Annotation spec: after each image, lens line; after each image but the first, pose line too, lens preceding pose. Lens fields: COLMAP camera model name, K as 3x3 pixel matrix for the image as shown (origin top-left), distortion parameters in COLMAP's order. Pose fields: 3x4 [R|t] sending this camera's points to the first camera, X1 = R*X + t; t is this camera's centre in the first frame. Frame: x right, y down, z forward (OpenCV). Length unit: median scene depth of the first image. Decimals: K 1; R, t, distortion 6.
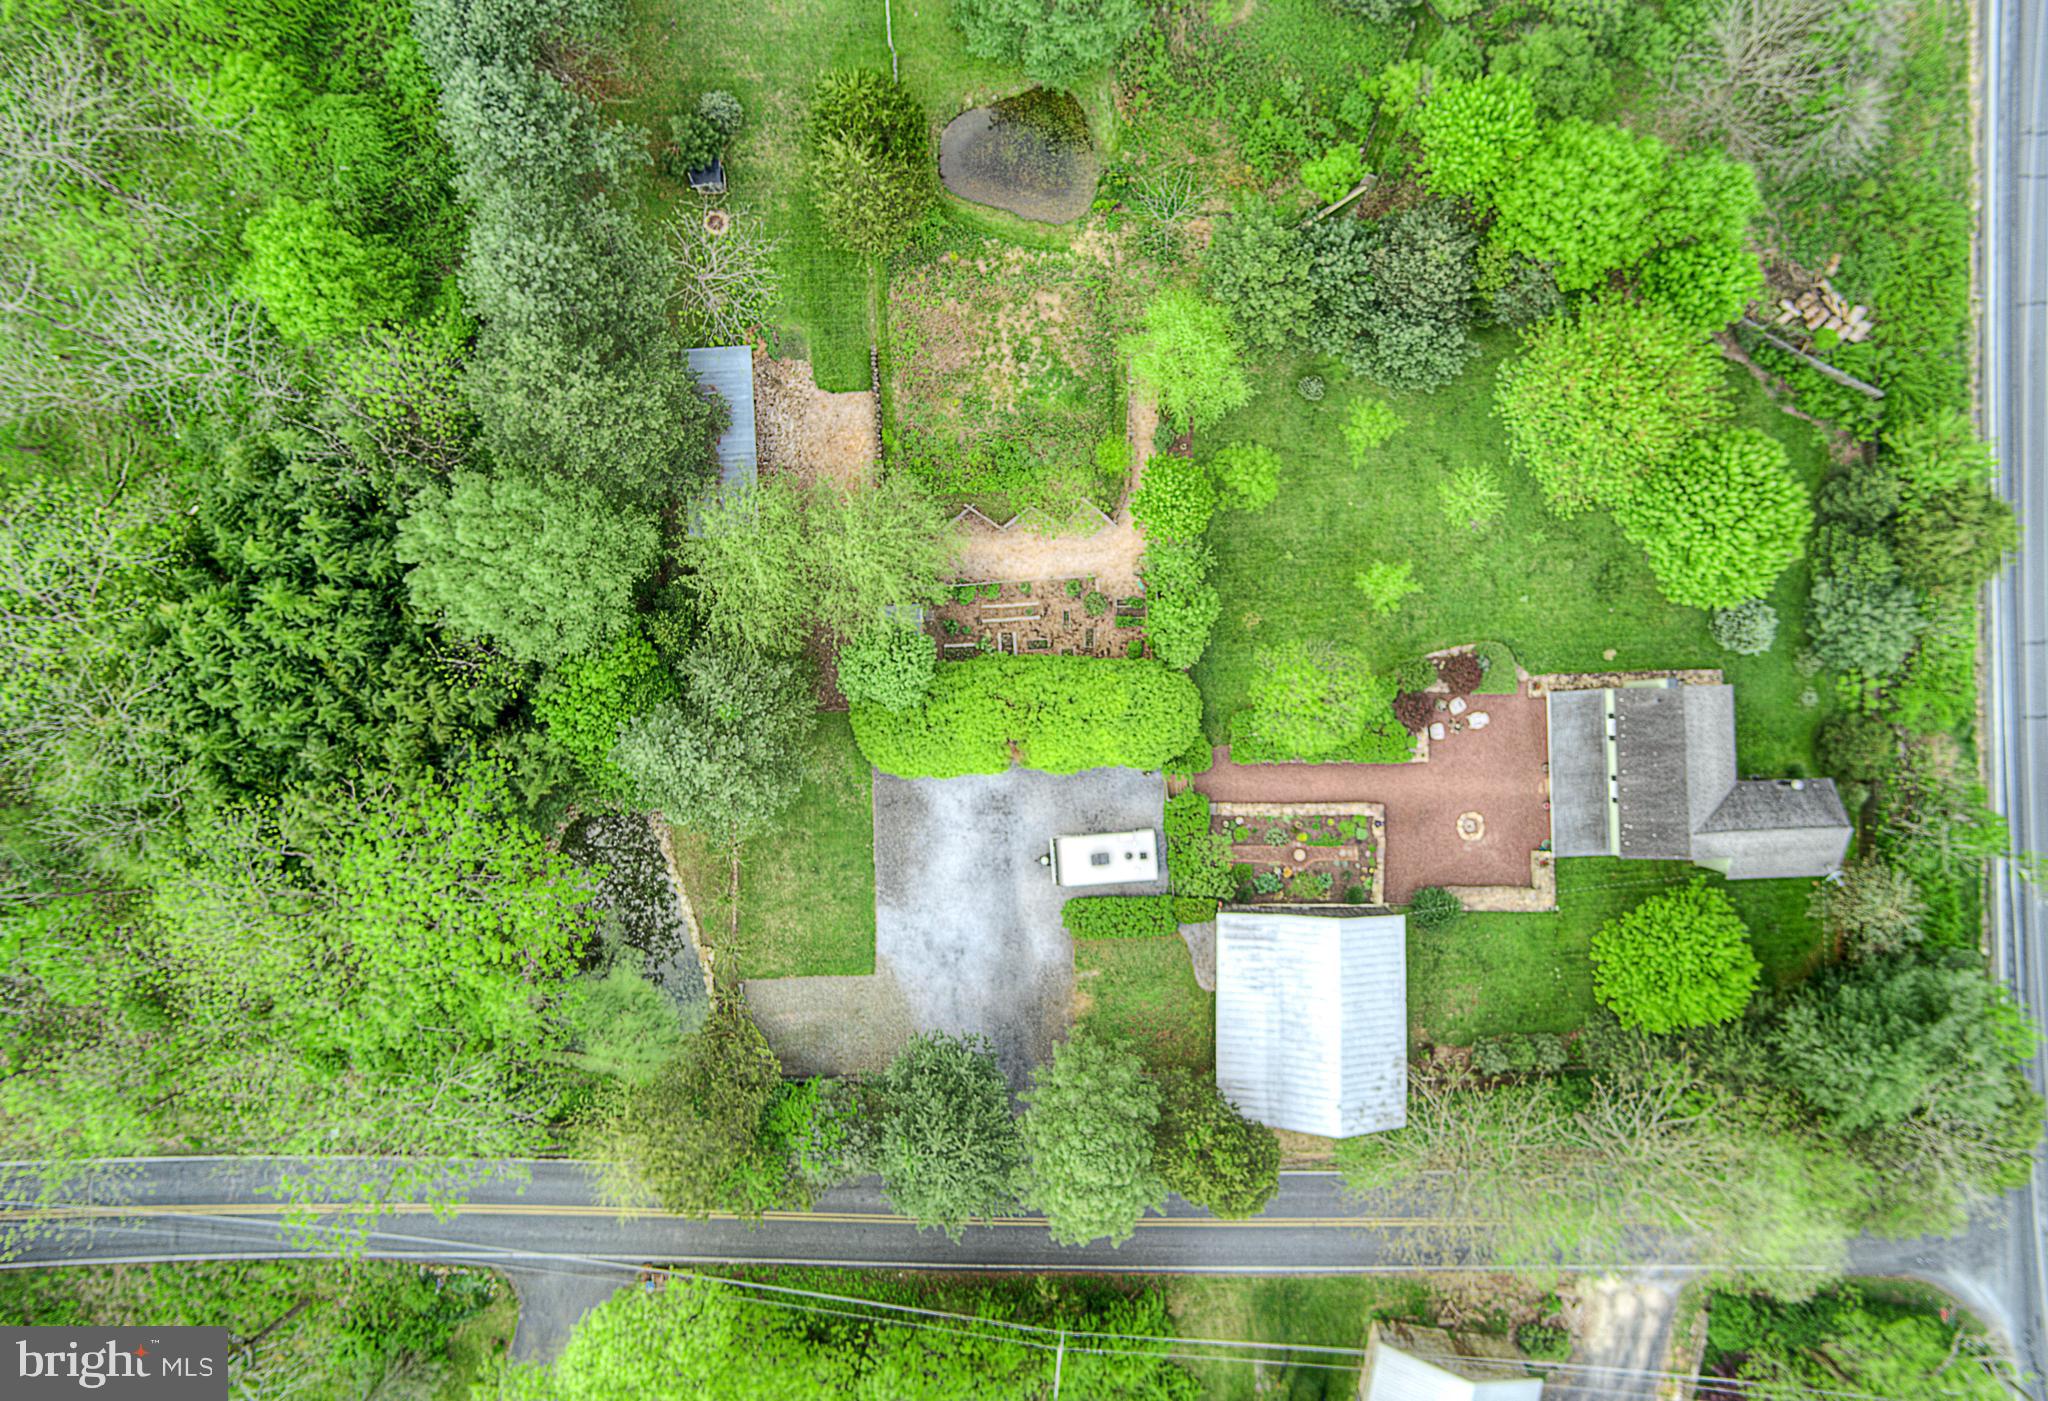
lens RADIAL K [[1637.0, 0, 1117.5], [0, 1637.0, 707.6], [0, 0, 1]] dist [-0.012618, -0.000945]
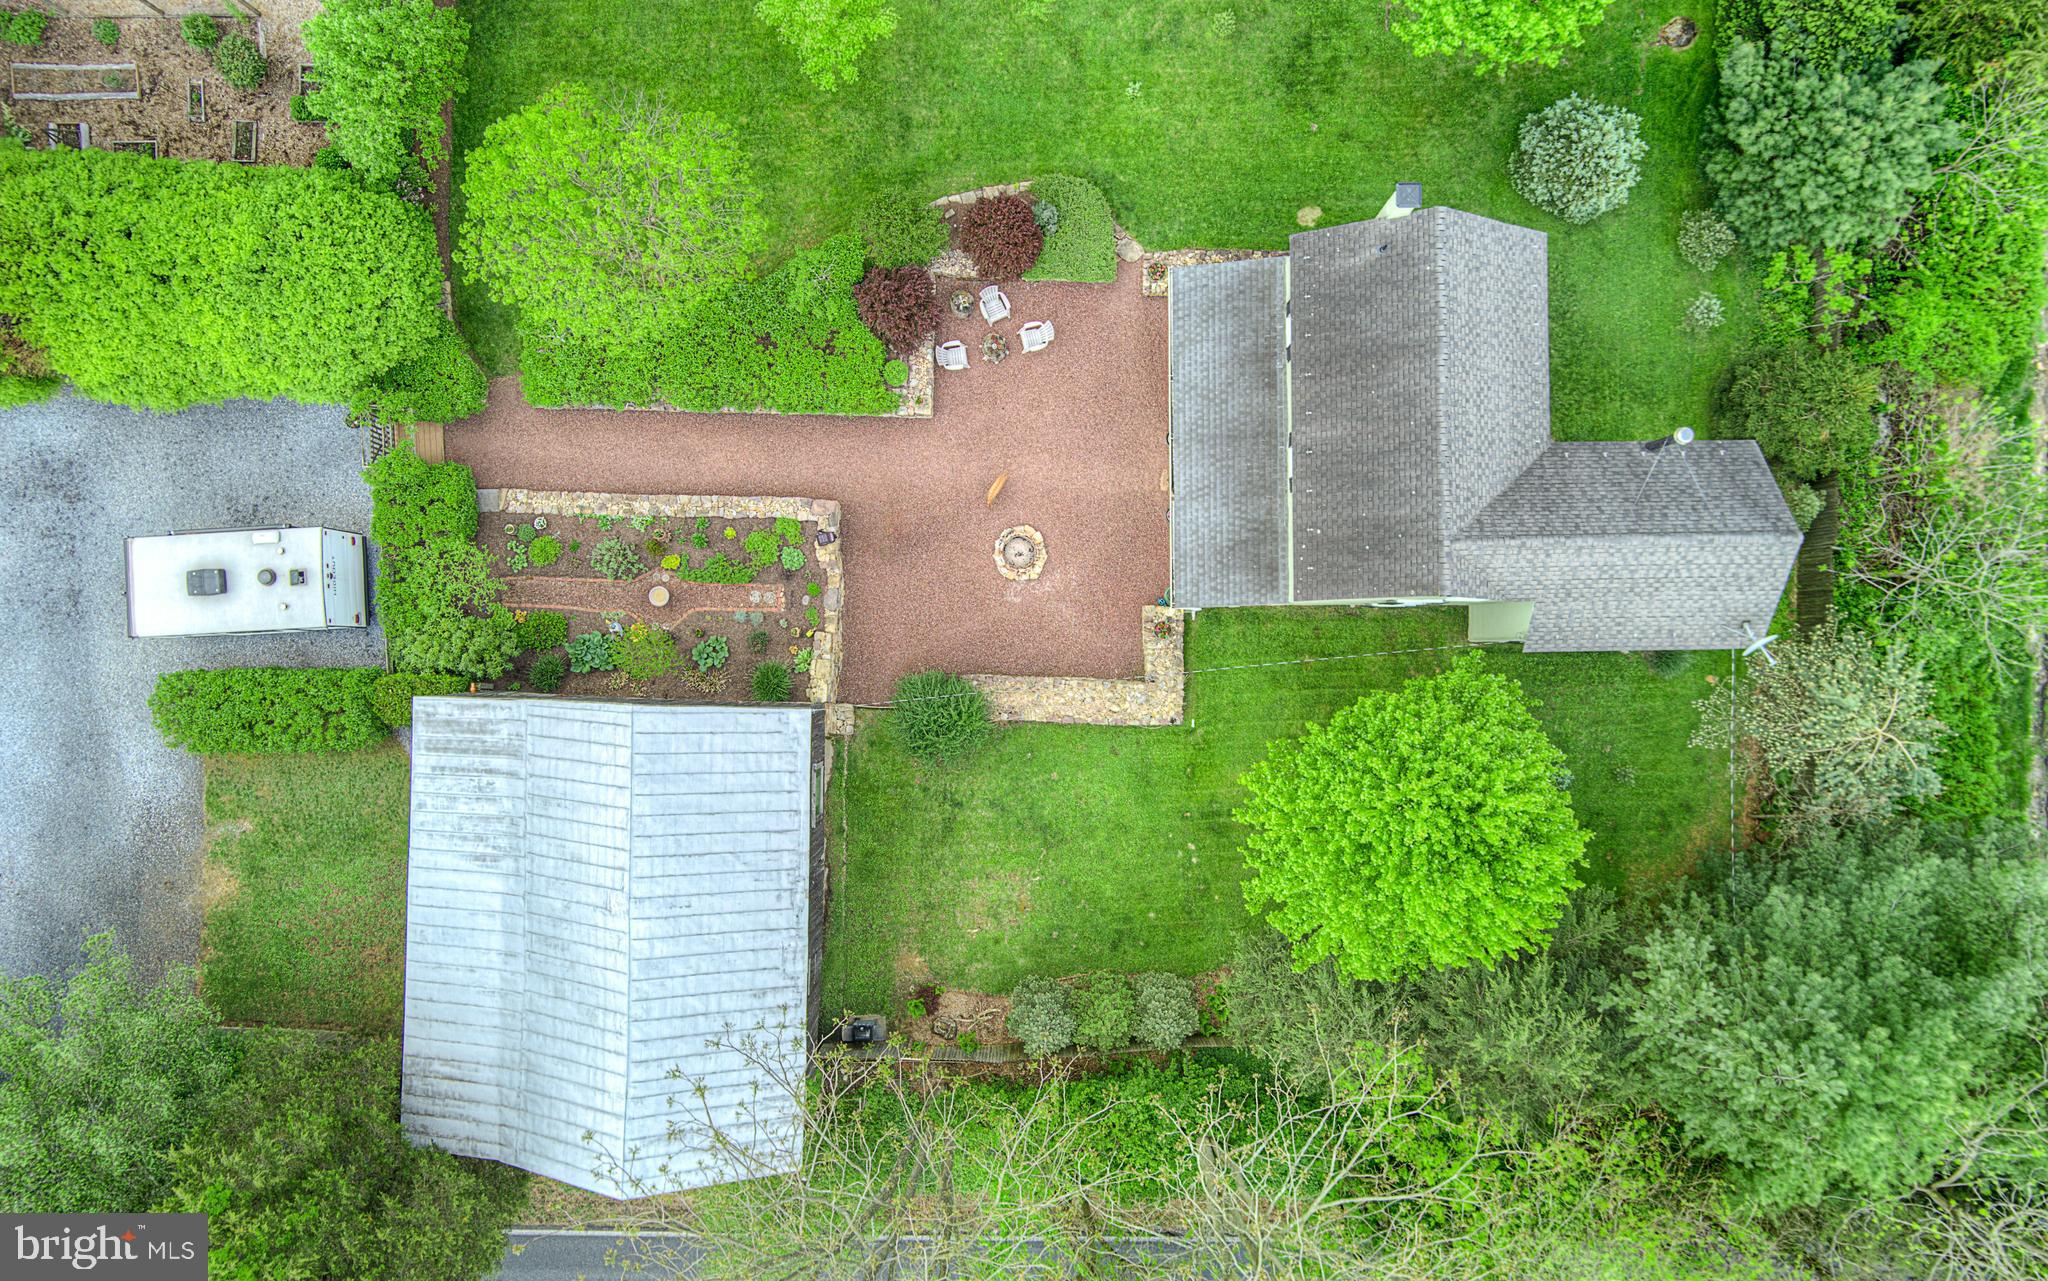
lens RADIAL K [[1551.3, 0, 1024.0], [0, 1551.3, 640.5], [0, 0, 1]] dist [-0.005297, 0.006502]
pose [[0.999649, 0.025879, 0.005714, 0.224988], [-0.025891, 0.999663, 0.002119, 0.102802], [-0.005658, -0.002266, 0.999981, 0.552511]]
